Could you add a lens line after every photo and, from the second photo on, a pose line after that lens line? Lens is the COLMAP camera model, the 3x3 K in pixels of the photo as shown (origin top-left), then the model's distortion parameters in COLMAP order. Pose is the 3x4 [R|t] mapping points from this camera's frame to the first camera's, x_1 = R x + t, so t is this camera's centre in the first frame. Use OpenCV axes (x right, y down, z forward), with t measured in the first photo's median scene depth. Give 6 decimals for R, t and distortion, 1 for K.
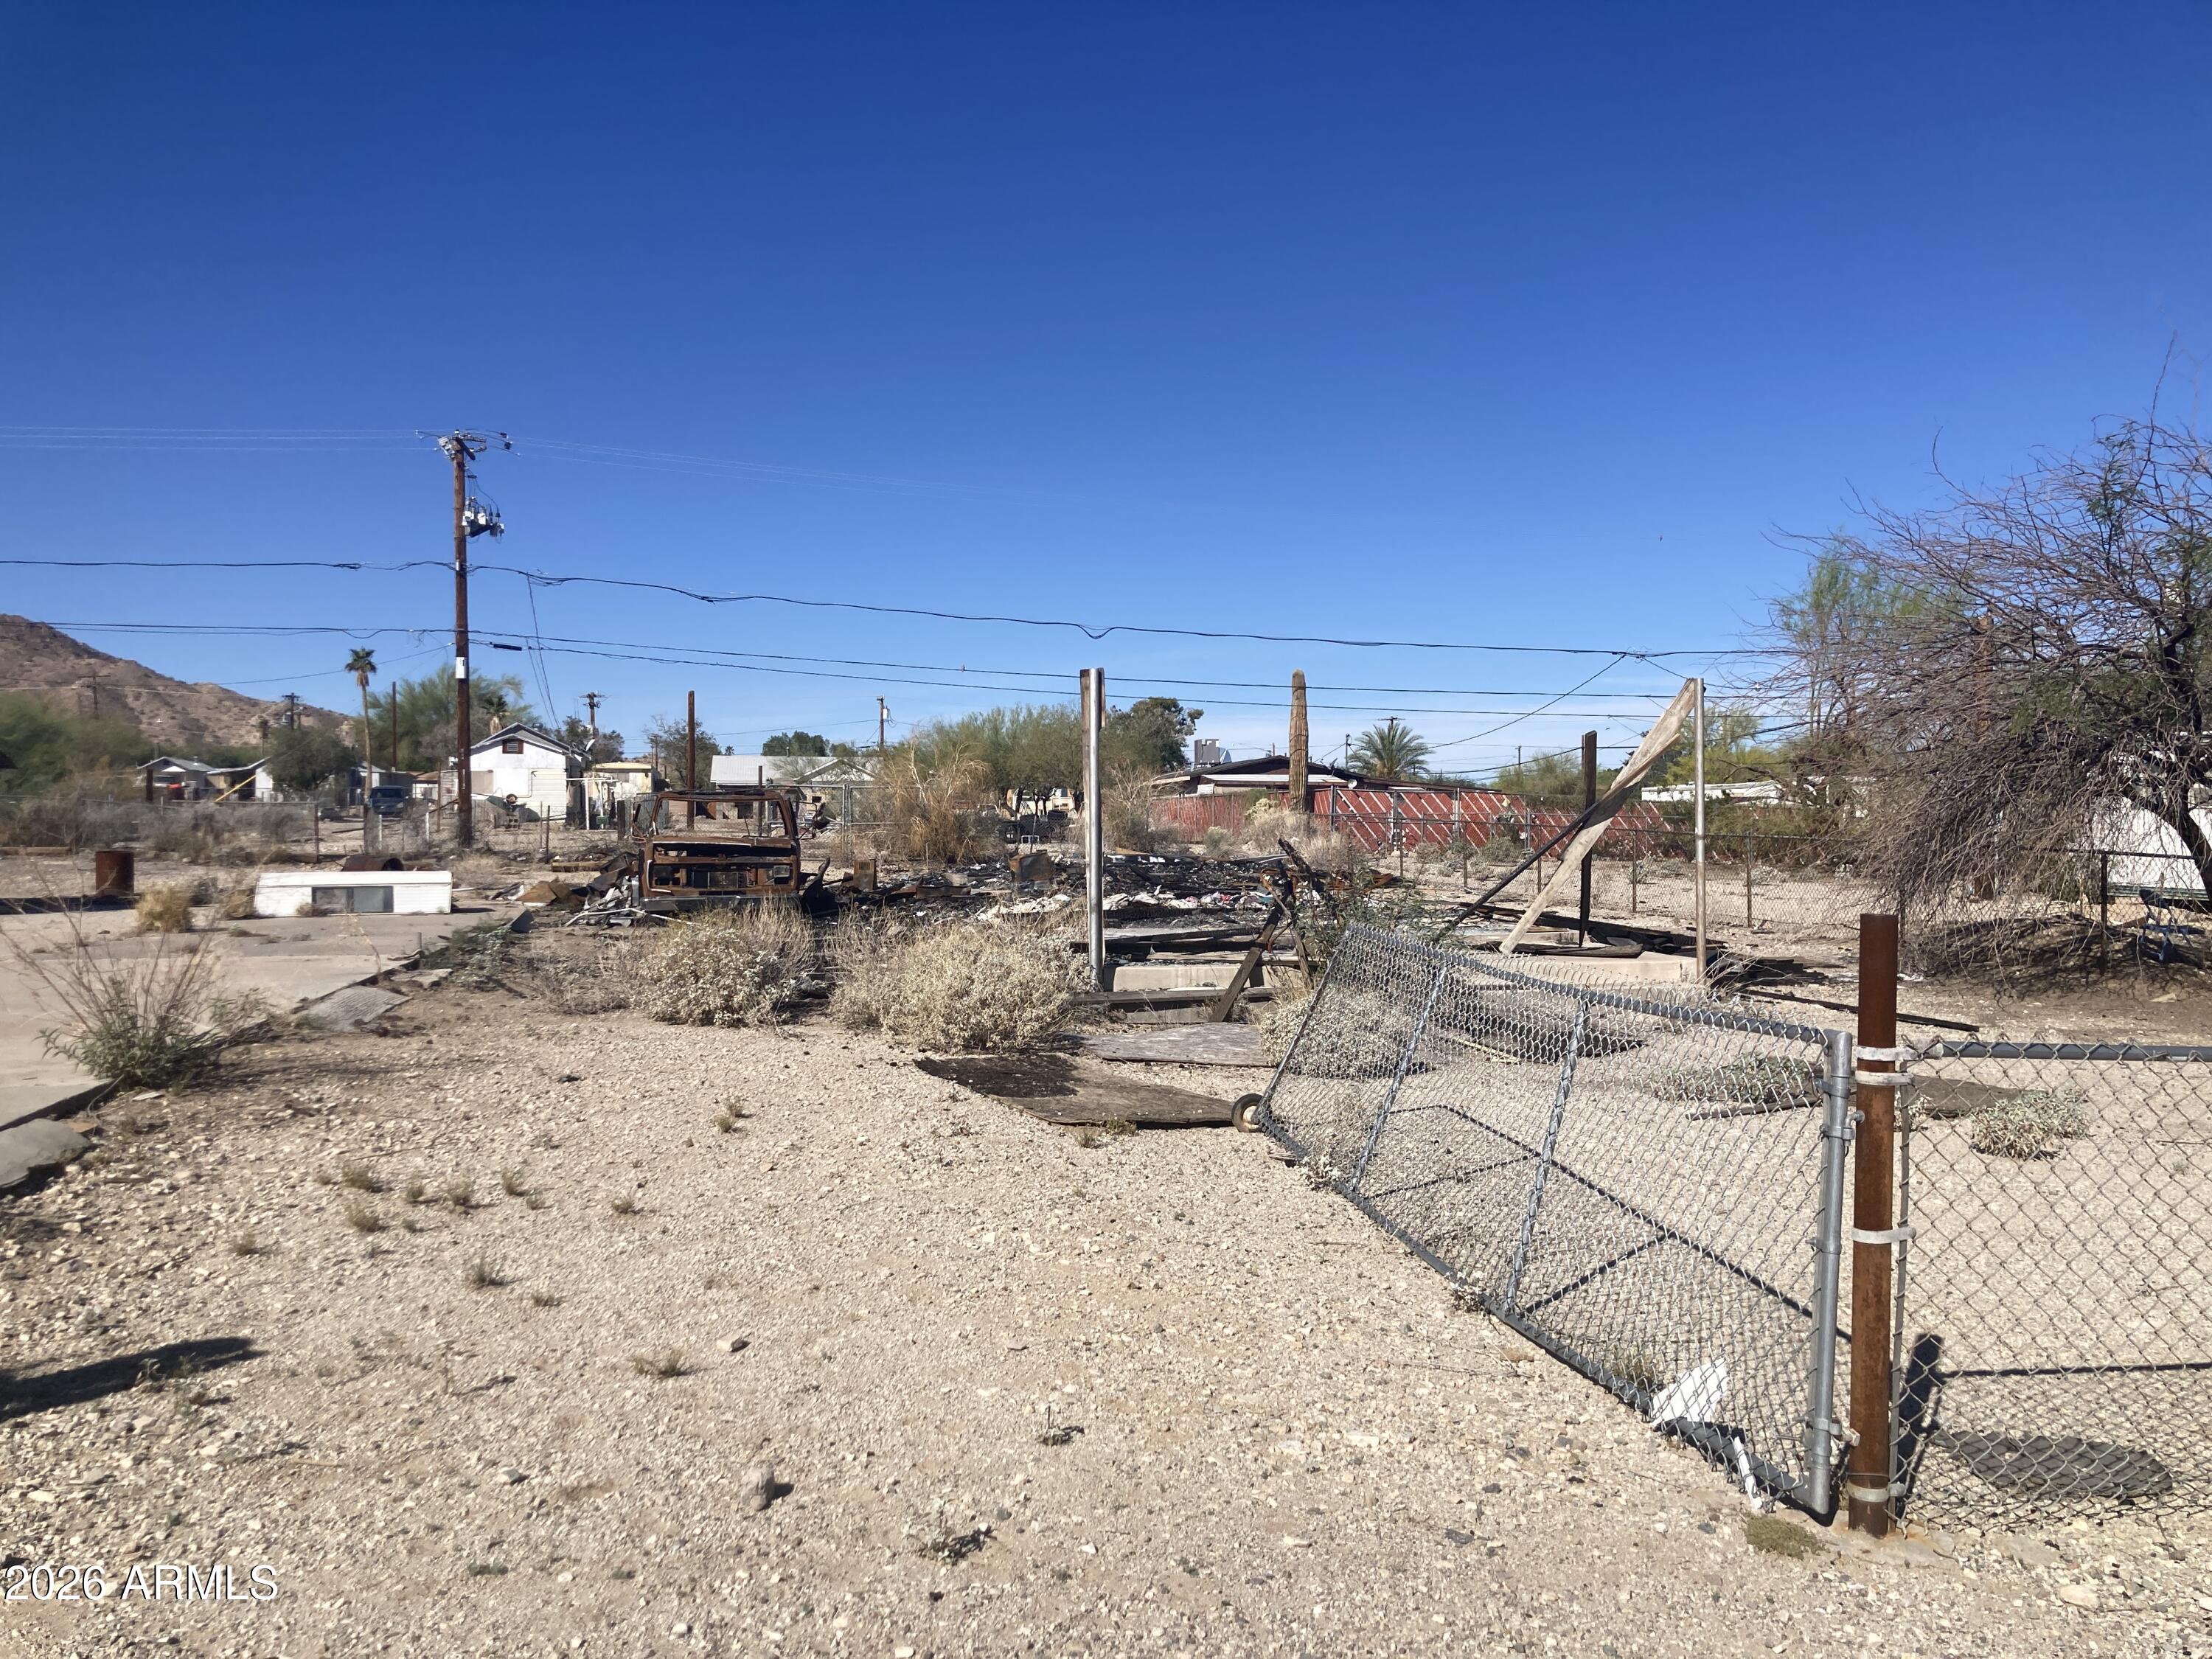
lens RADIAL K [[1813.3, 0, 1100.9], [0, 1813.3, 805.3], [0, 0, 1]] dist [0.020770, -0.015129]
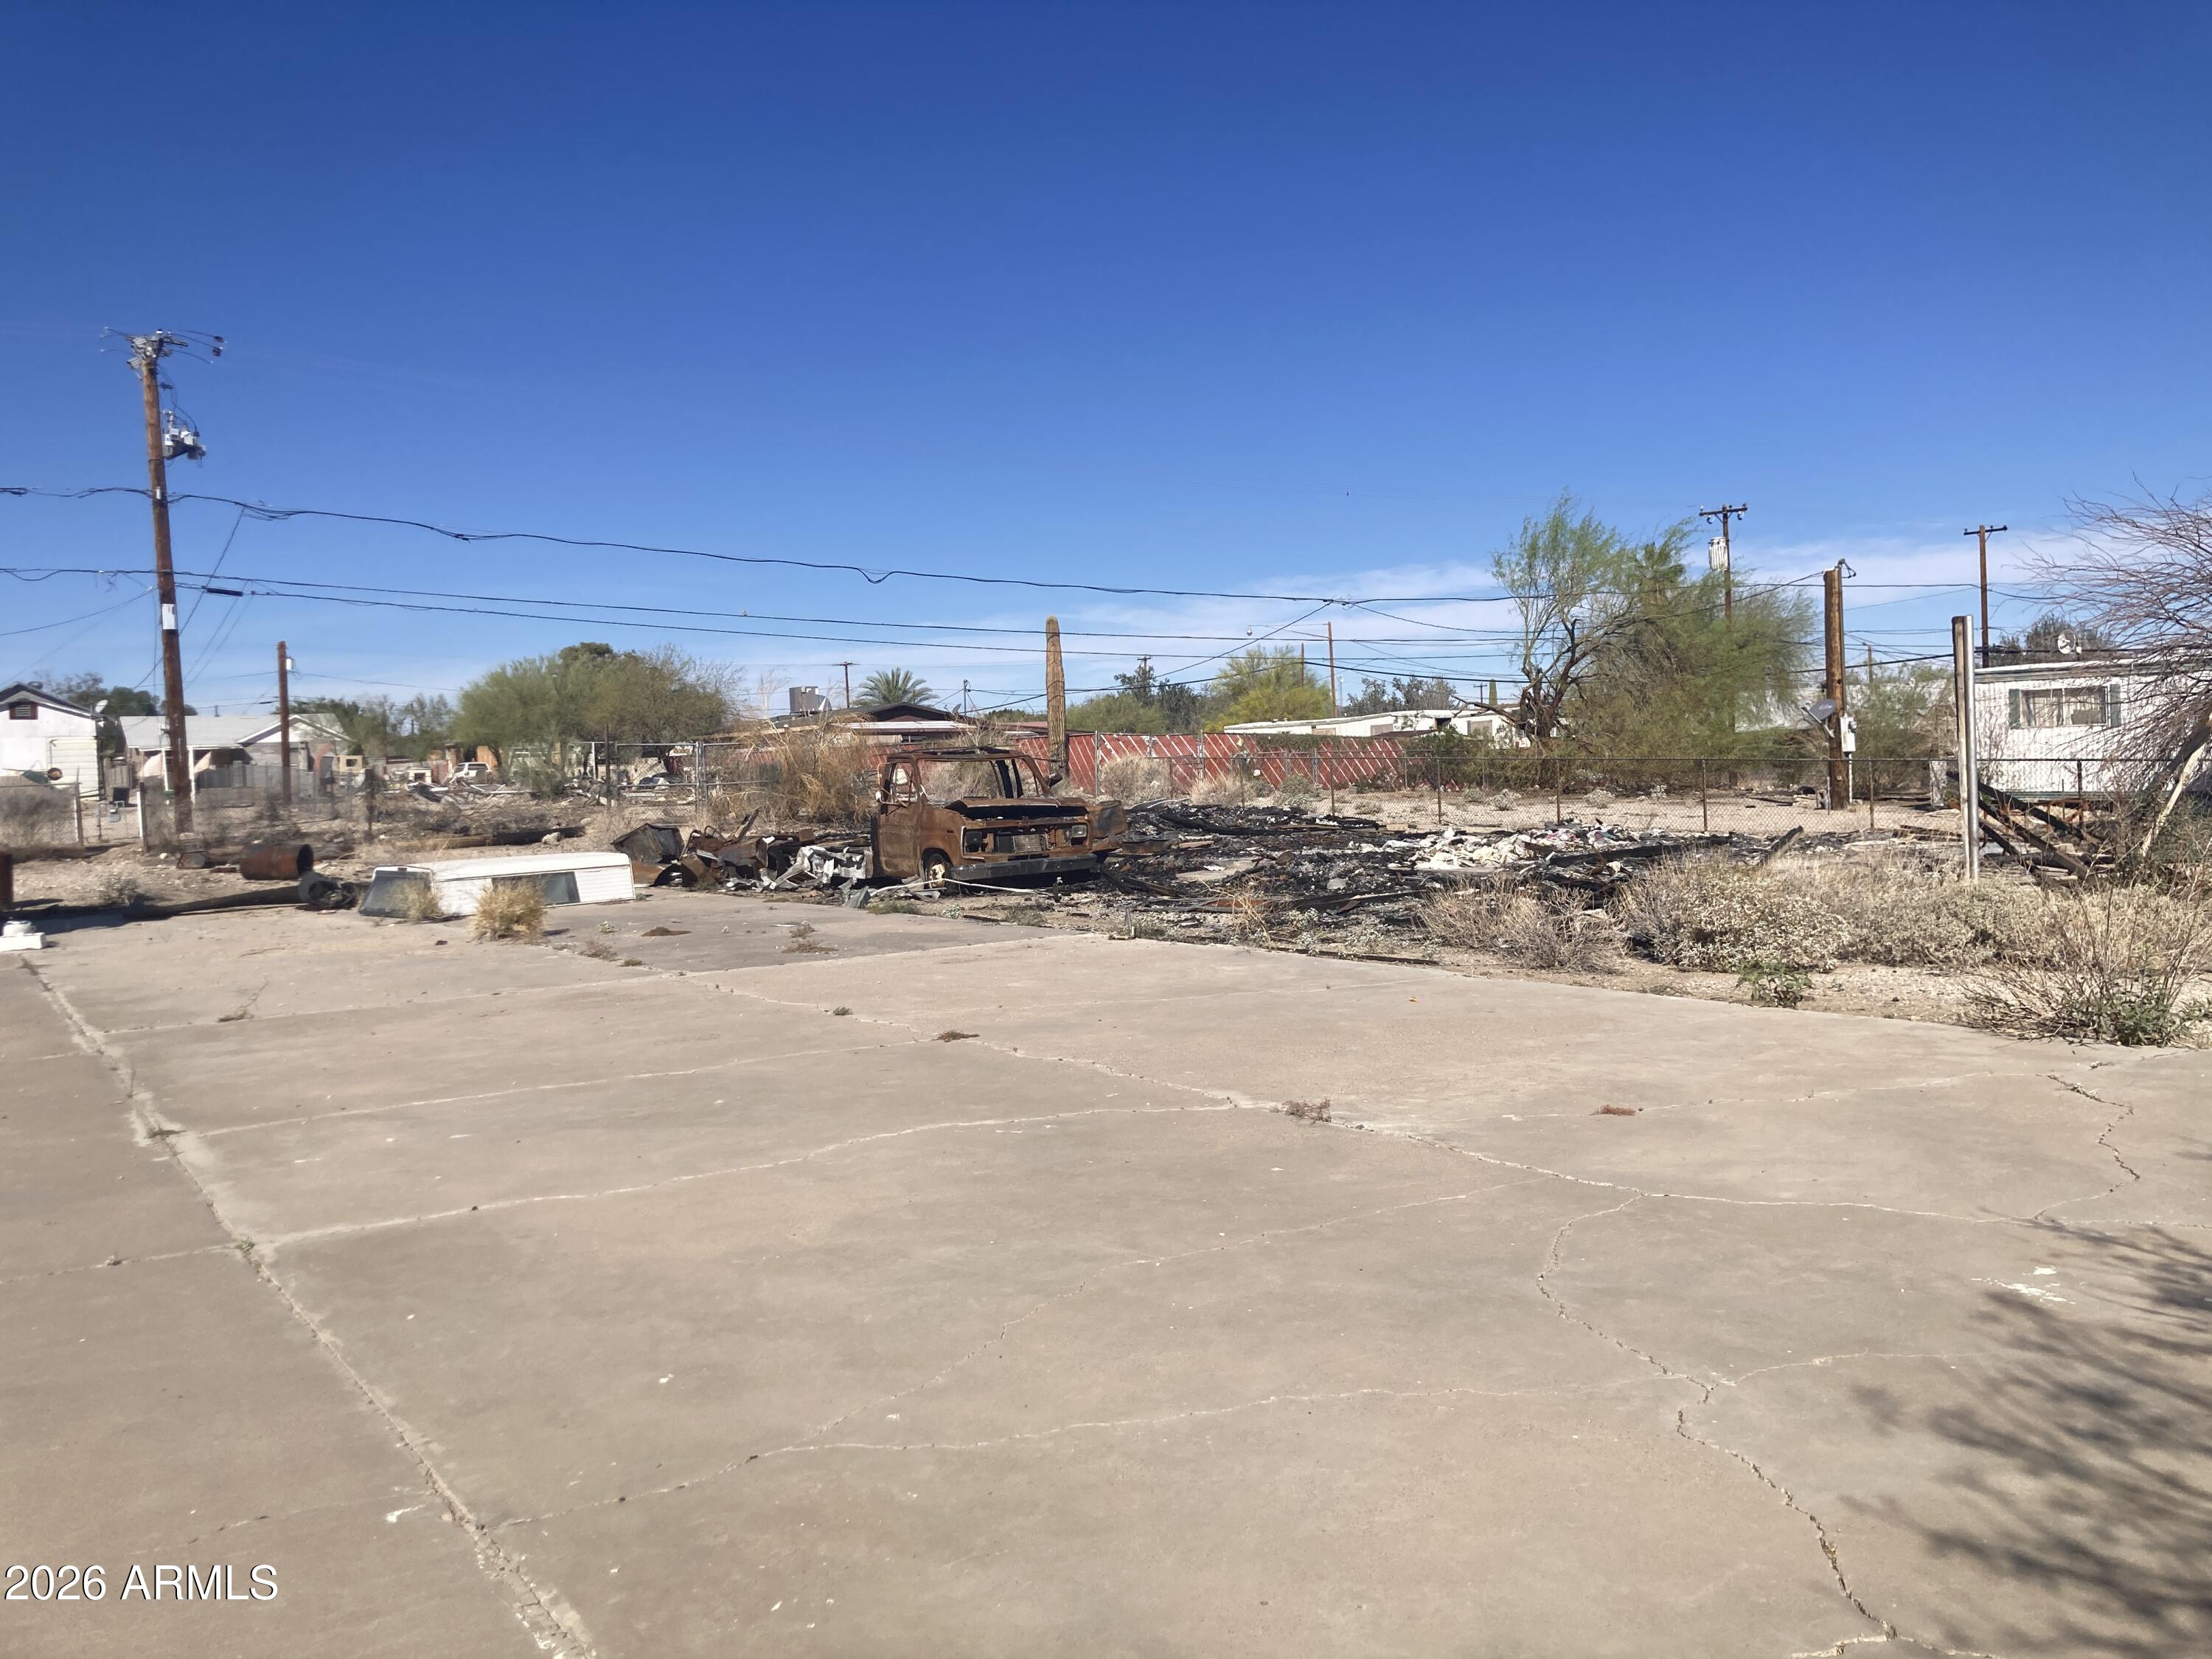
lens RADIAL K [[1813.3, 0, 1111.4], [0, 1813.3, 824.5], [0, 0, 1]] dist [0.020770, -0.015129]
pose [[0.925284, -0.047475, 0.376292, -1.235514], [0.031902, 0.998361, 0.047513, -0.028557], [-0.377931, -0.031958, 0.925282, 0.261003]]
